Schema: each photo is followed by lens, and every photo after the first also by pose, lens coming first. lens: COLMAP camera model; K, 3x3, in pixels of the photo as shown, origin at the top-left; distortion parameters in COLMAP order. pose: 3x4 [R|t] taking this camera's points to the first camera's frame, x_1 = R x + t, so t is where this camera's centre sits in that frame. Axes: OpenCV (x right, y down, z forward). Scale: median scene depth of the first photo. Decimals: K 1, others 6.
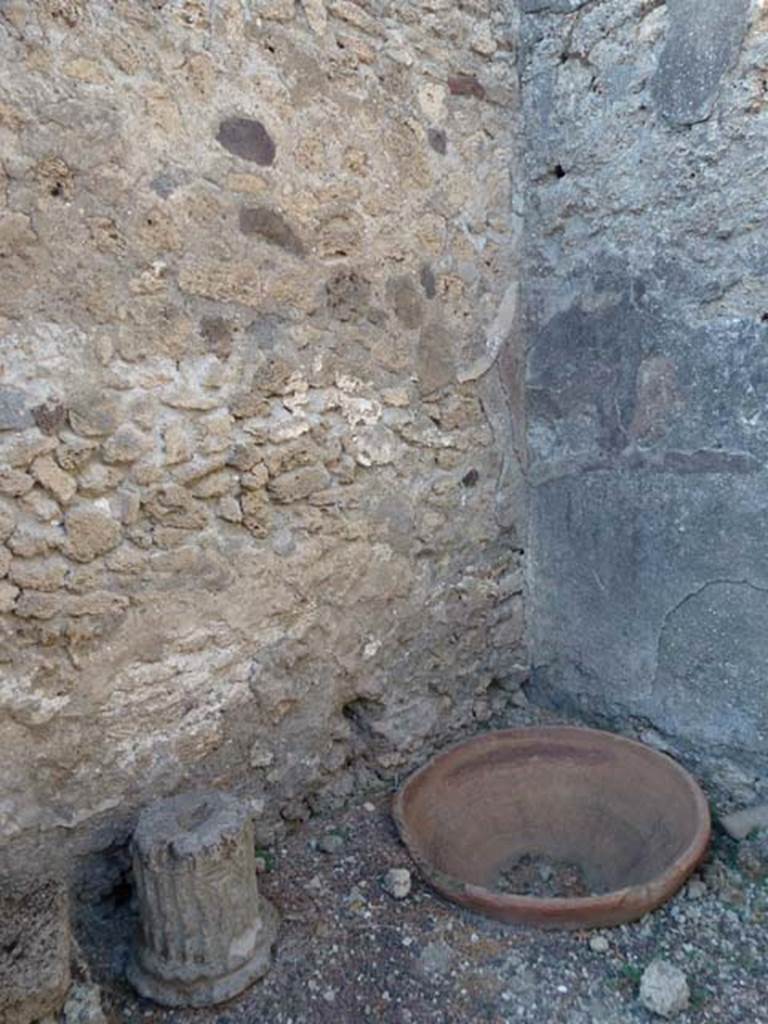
lens RADIAL K [[765.7, 0, 383.5], [0, 765.7, 499.0], [0, 0, 1]] dist [-0.044750, -0.000095]
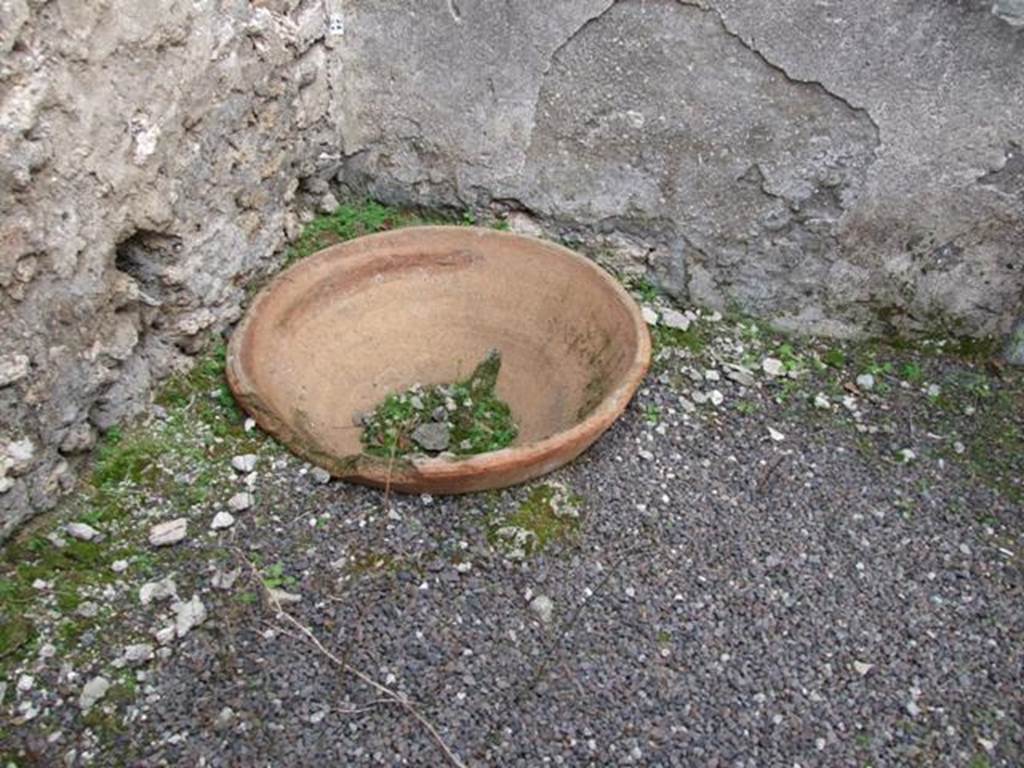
lens RADIAL K [[842.0, 0, 512.0], [0, 842.0, 384.0], [0, 0, 1]] dist [-0.045697, 0.012284]
pose [[0.804388, -0.259429, 0.534469, -0.161300], [0.001041, 0.900234, 0.435404, 0.084656], [-0.594104, -0.349678, 0.724407, 0.314648]]
